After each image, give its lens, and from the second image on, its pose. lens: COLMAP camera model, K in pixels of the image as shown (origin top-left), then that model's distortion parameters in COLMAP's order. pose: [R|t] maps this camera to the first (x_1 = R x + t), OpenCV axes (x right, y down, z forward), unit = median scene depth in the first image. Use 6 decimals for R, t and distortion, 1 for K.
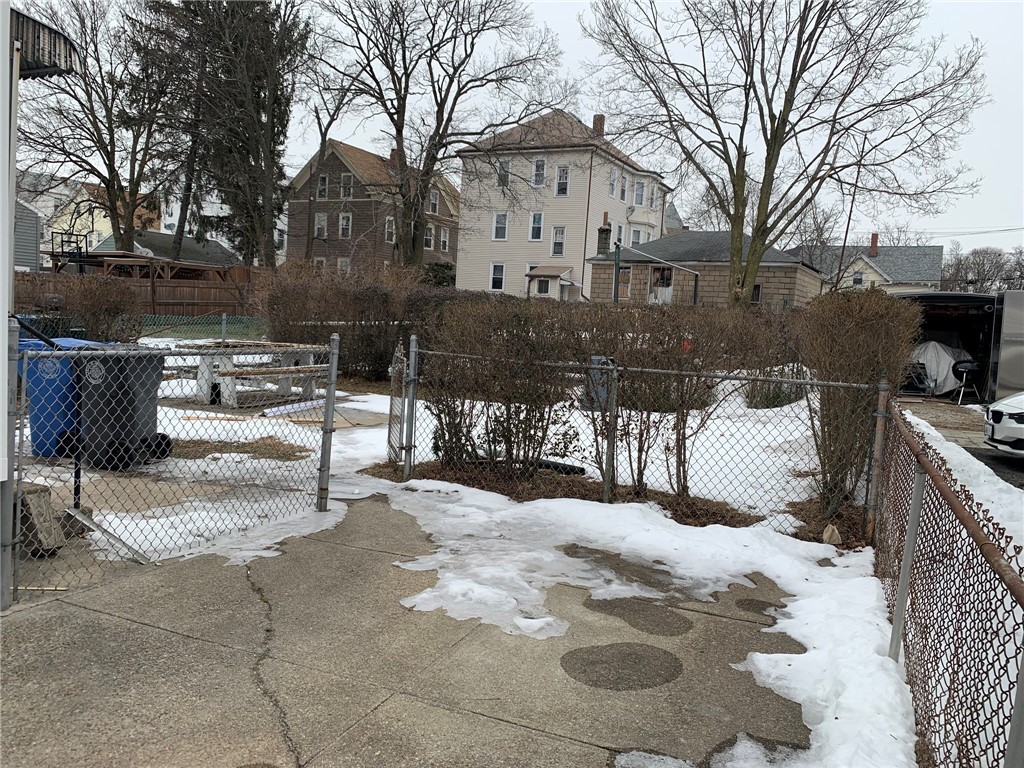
lens RADIAL K [[781.0, 0, 503.0], [0, 781.0, 381.7], [0, 0, 1]] dist [0.050999, -0.065997]
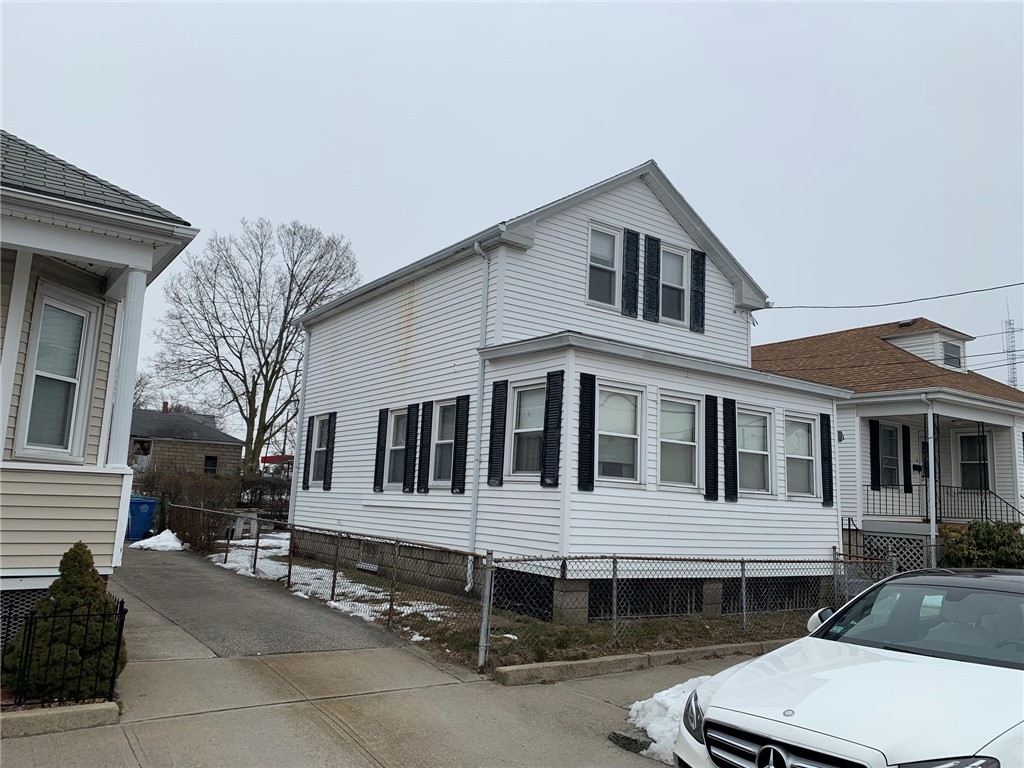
lens RADIAL K [[781.0, 0, 514.8], [0, 781.0, 382.5], [0, 0, 1]] dist [0.050999, -0.065997]
pose [[0.524994, 0.092294, 0.846087, -0.794661], [0.055872, 0.988221, -0.142467, -0.022101], [-0.849270, 0.122067, 0.513654, -0.314363]]
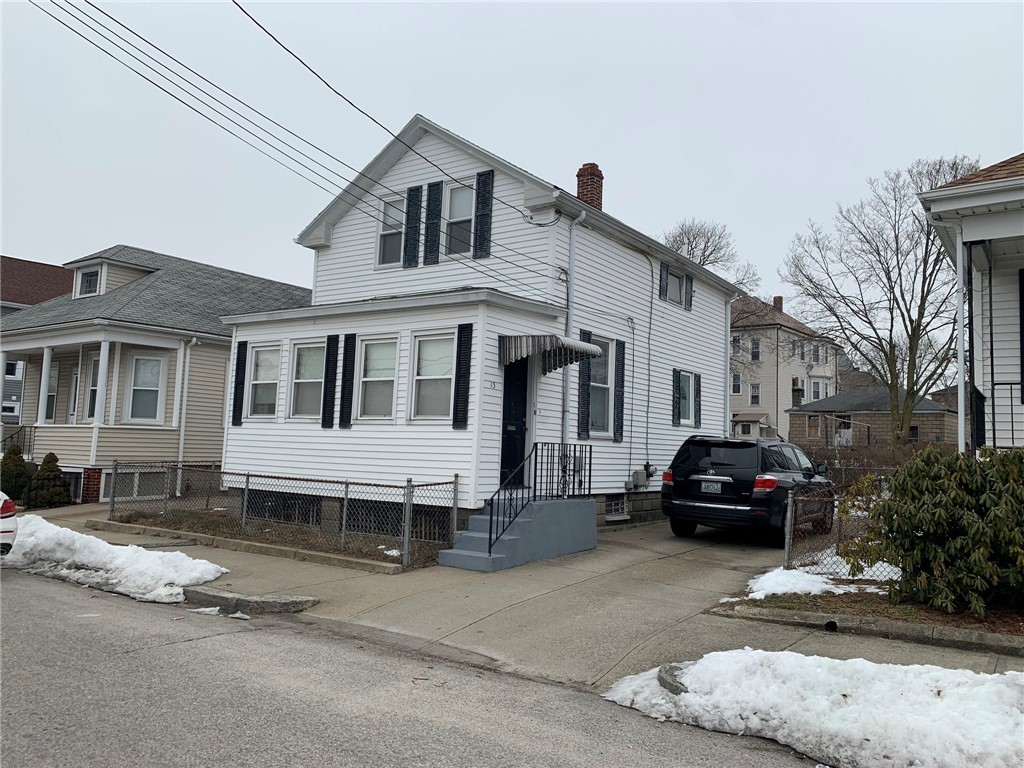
lens RADIAL K [[781.0, 0, 517.1], [0, 781.0, 382.1], [0, 0, 1]] dist [0.050999, -0.065997]
pose [[0.982549, -0.046540, -0.180089, -0.150083], [0.014408, 0.984325, -0.175772, 0.046774], [0.185447, 0.170110, 0.967818, -0.635330]]
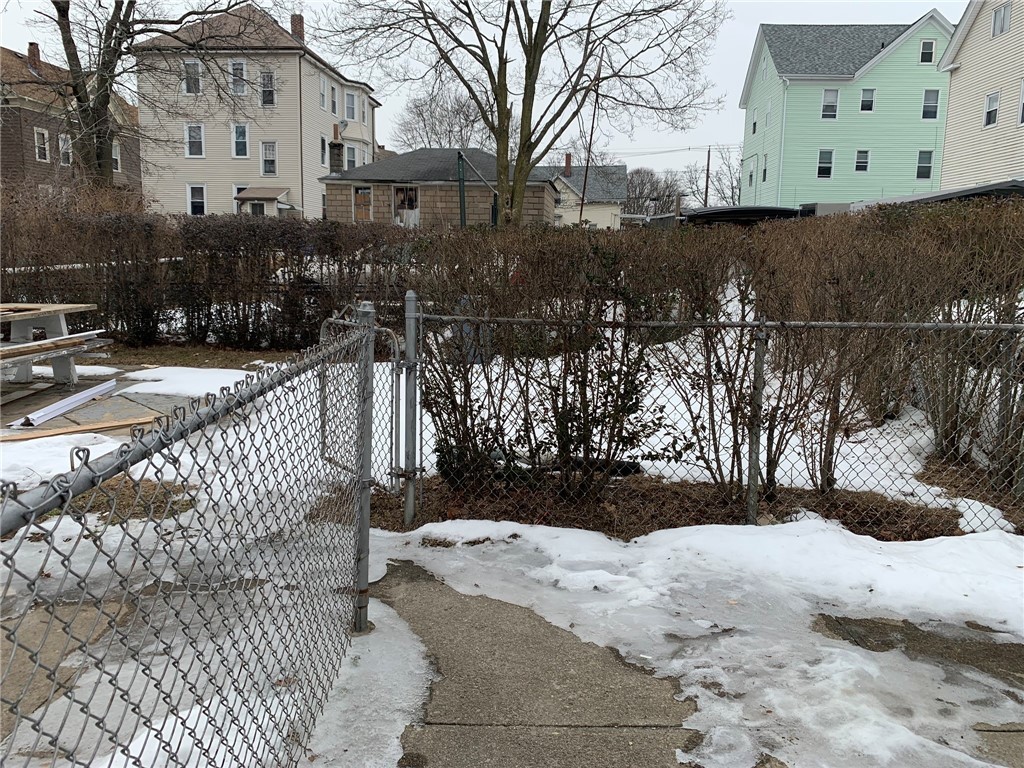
lens RADIAL K [[781.0, 0, 495.7], [0, 781.0, 377.6], [0, 0, 1]] dist [0.050999, -0.065997]
pose [[0.923604, -0.102424, 0.369411, -0.082646], [0.068838, 0.992295, 0.103017, -0.014585], [-0.377116, -0.069717, 0.923538, 0.119611]]
